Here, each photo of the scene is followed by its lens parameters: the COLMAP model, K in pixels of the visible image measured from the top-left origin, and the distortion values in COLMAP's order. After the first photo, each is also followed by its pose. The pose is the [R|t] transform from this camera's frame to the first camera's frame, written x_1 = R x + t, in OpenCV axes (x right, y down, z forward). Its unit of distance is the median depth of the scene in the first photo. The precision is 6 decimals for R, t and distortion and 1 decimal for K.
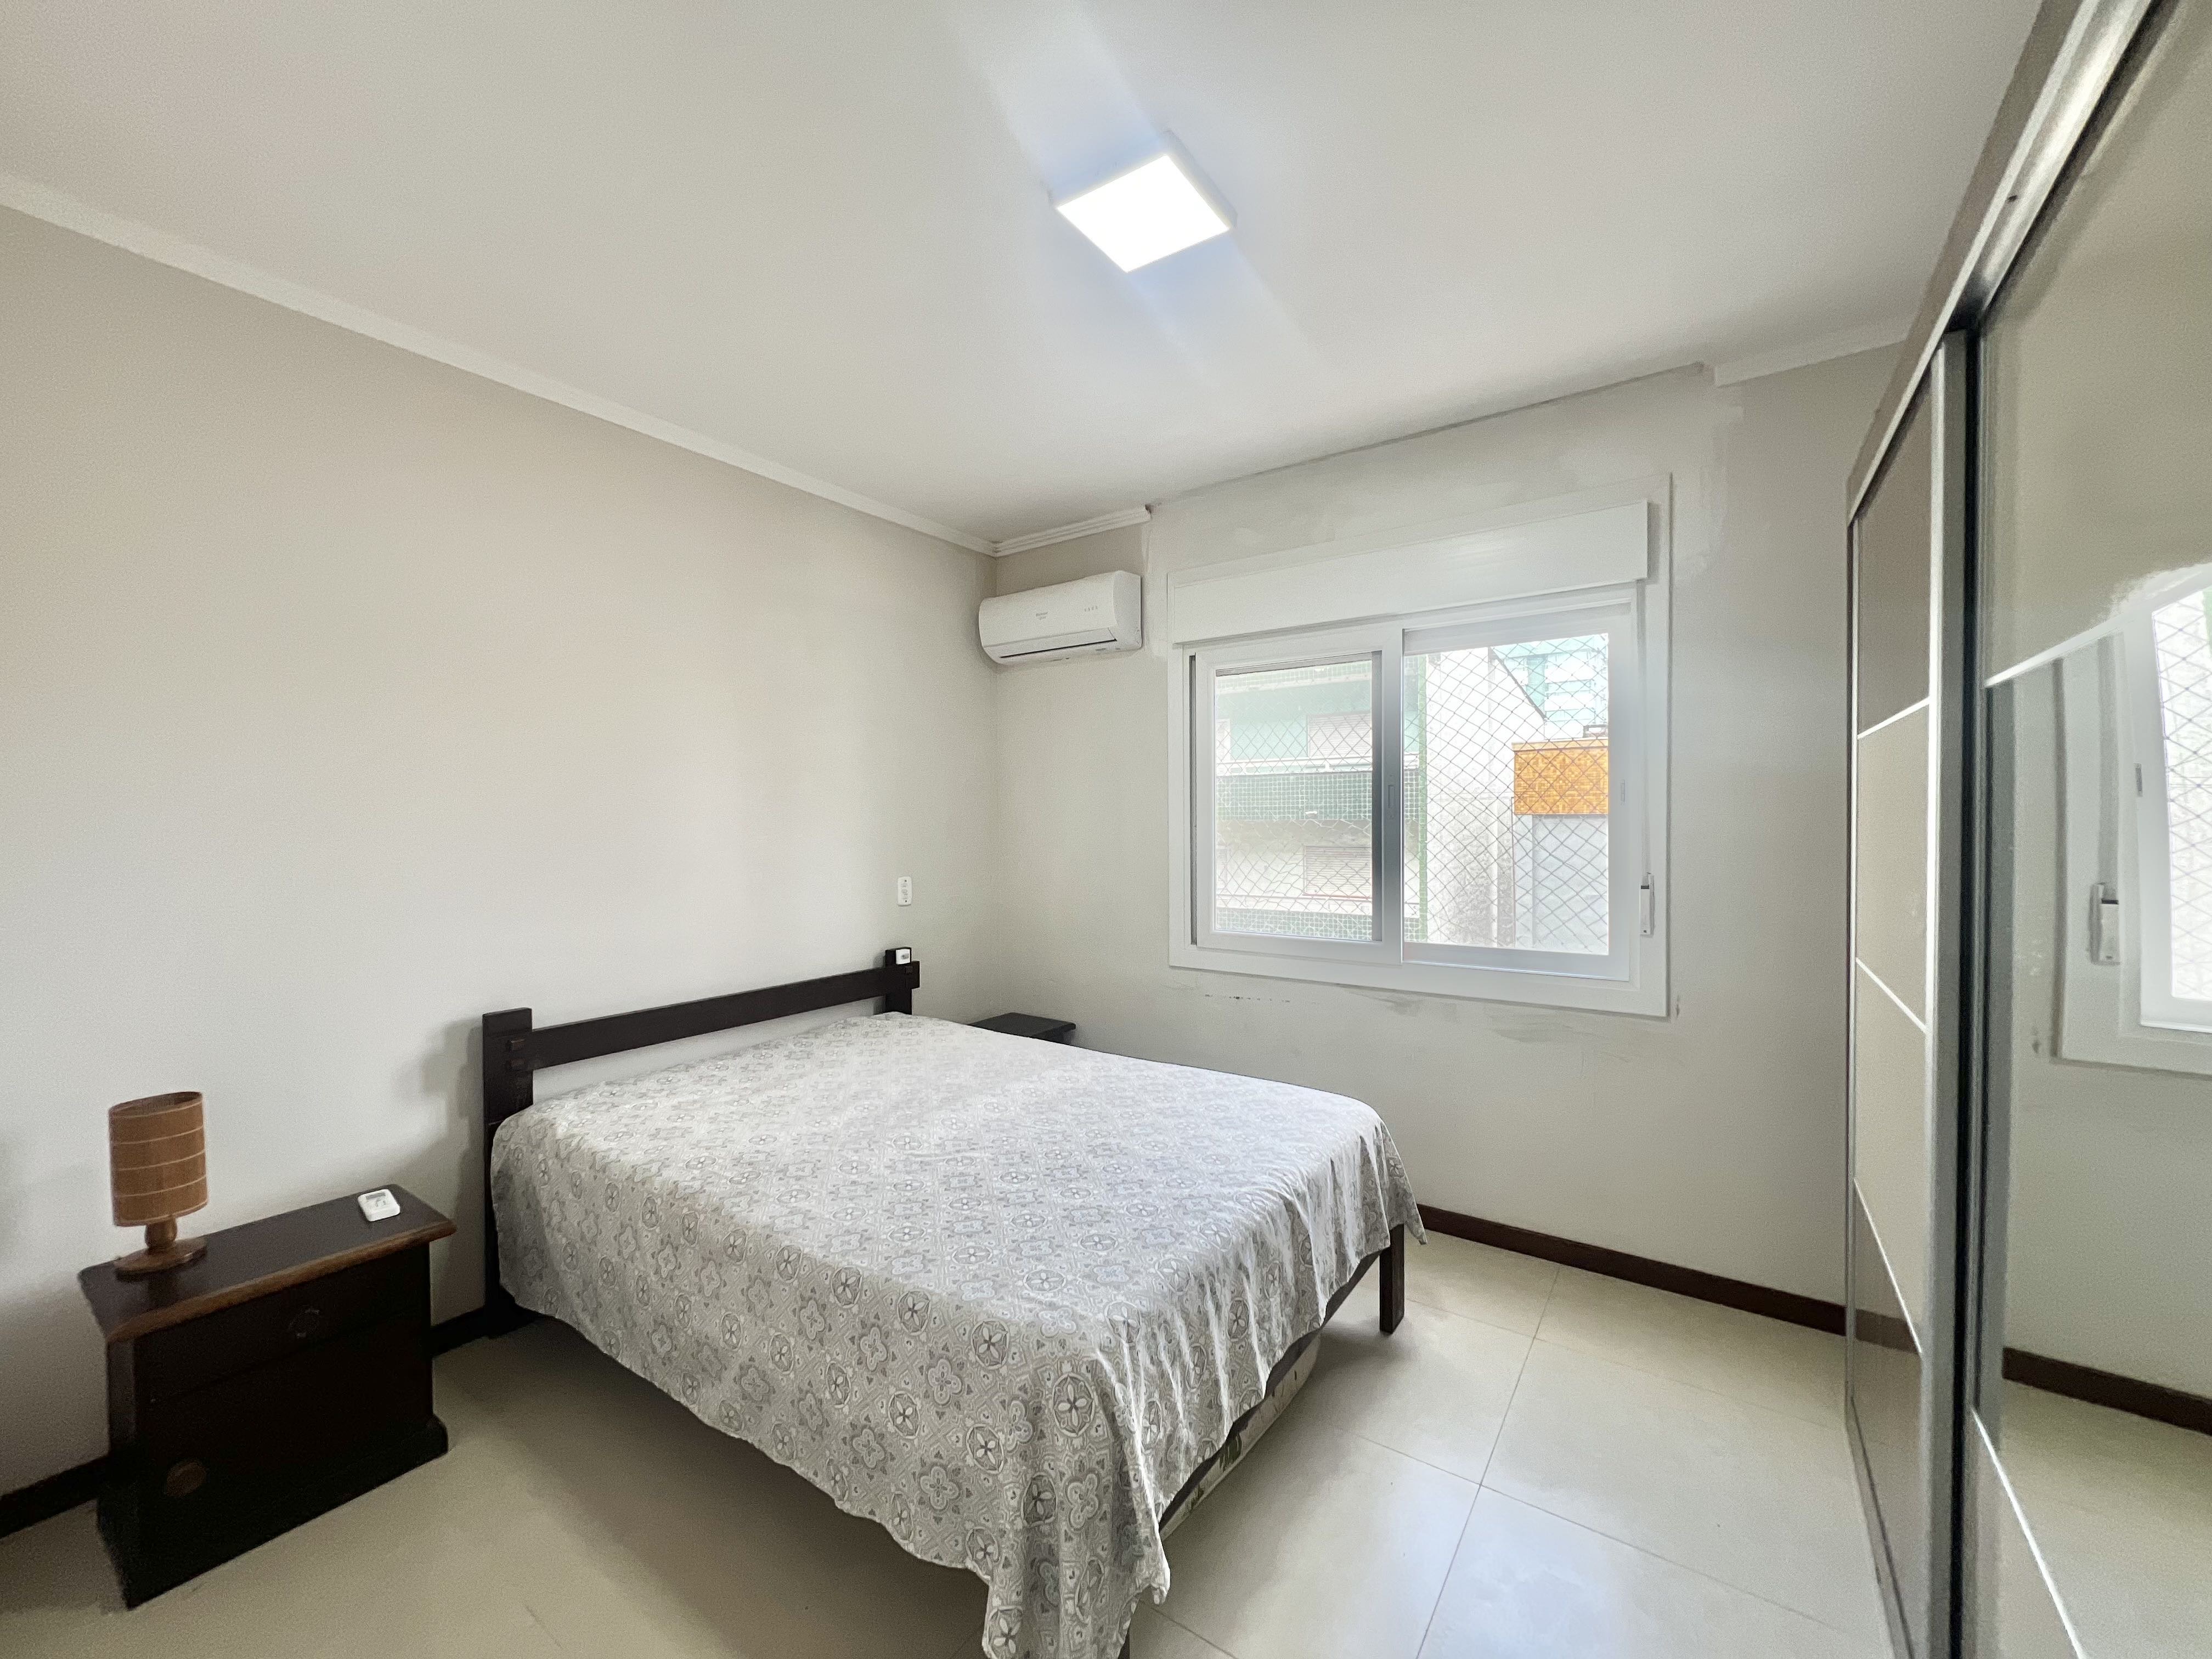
lens RADIAL K [[876.7, 0, 1110.4], [0, 876.7, 834.7], [0, 0, 1]] dist [0.000985, 0.000434]
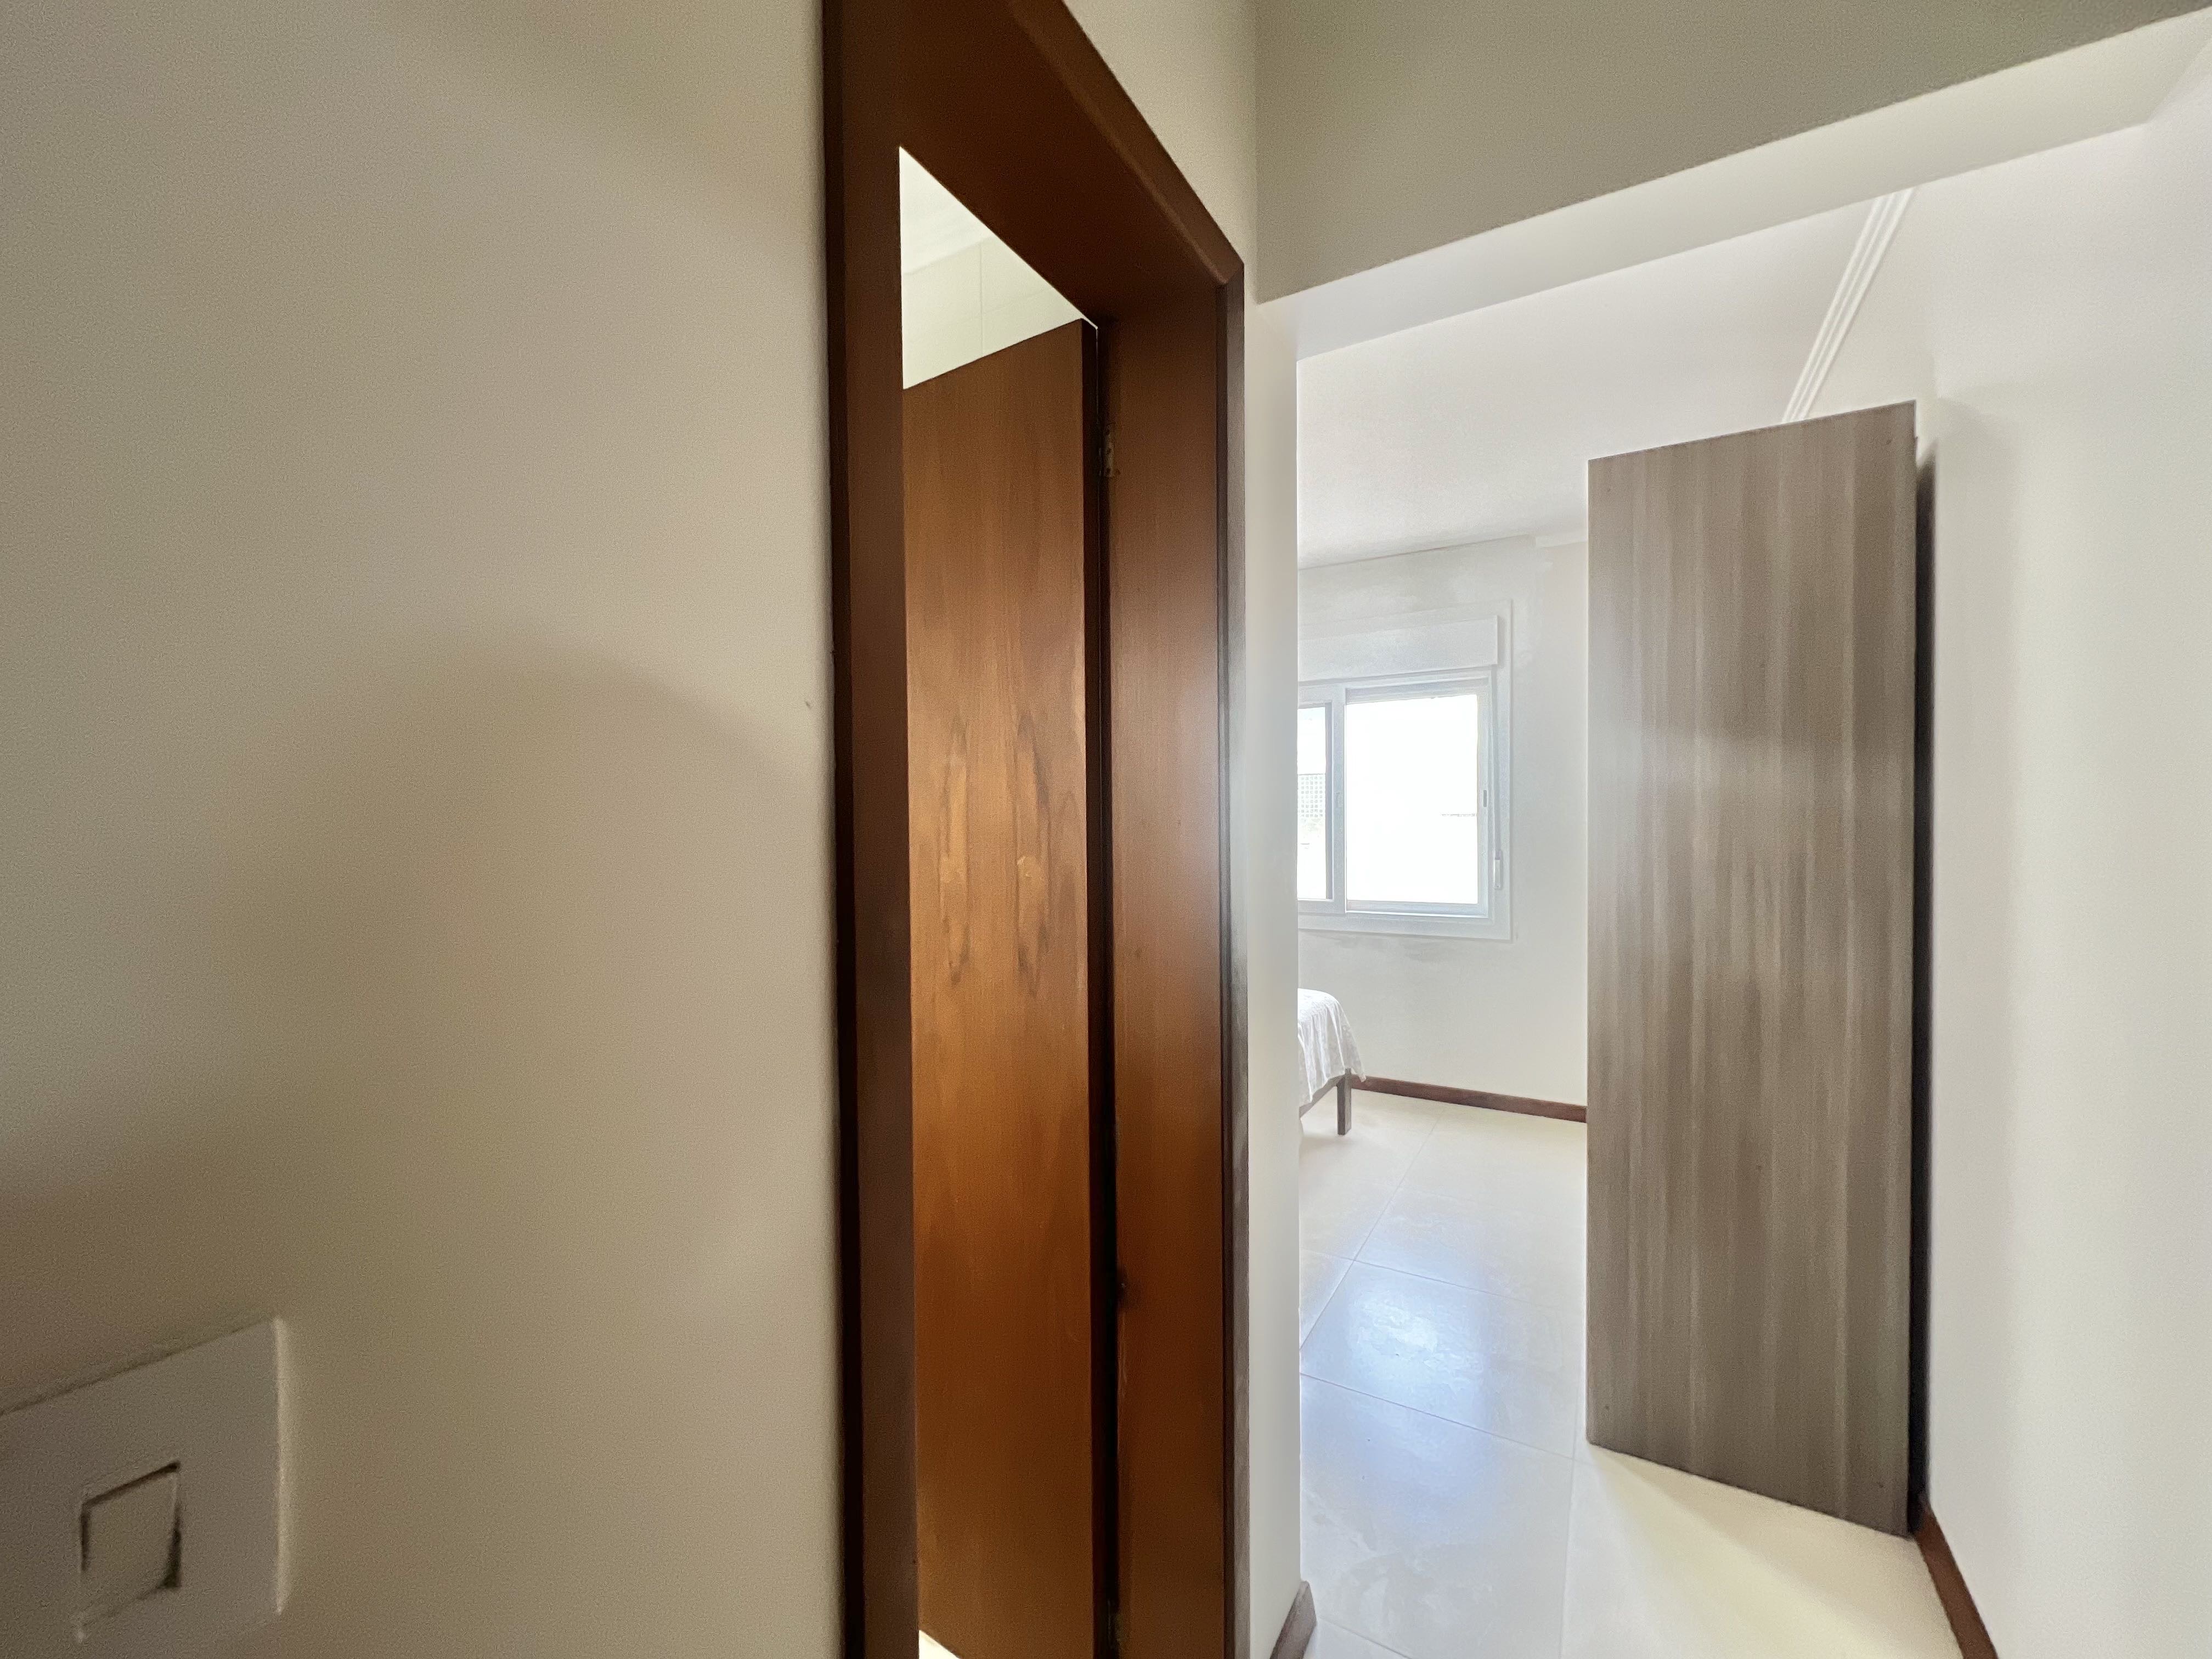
lens RADIAL K [[876.7, 0, 1106.7], [0, 876.7, 828.3], [0, 0, 1]] dist [0.000985, 0.000434]
pose [[0.996643, 0.000052, 0.081867, -0.228335], [-0.000035, 1.000000, -0.000201, 0.005149], [-0.081867, 0.000198, 0.996643, -0.530649]]
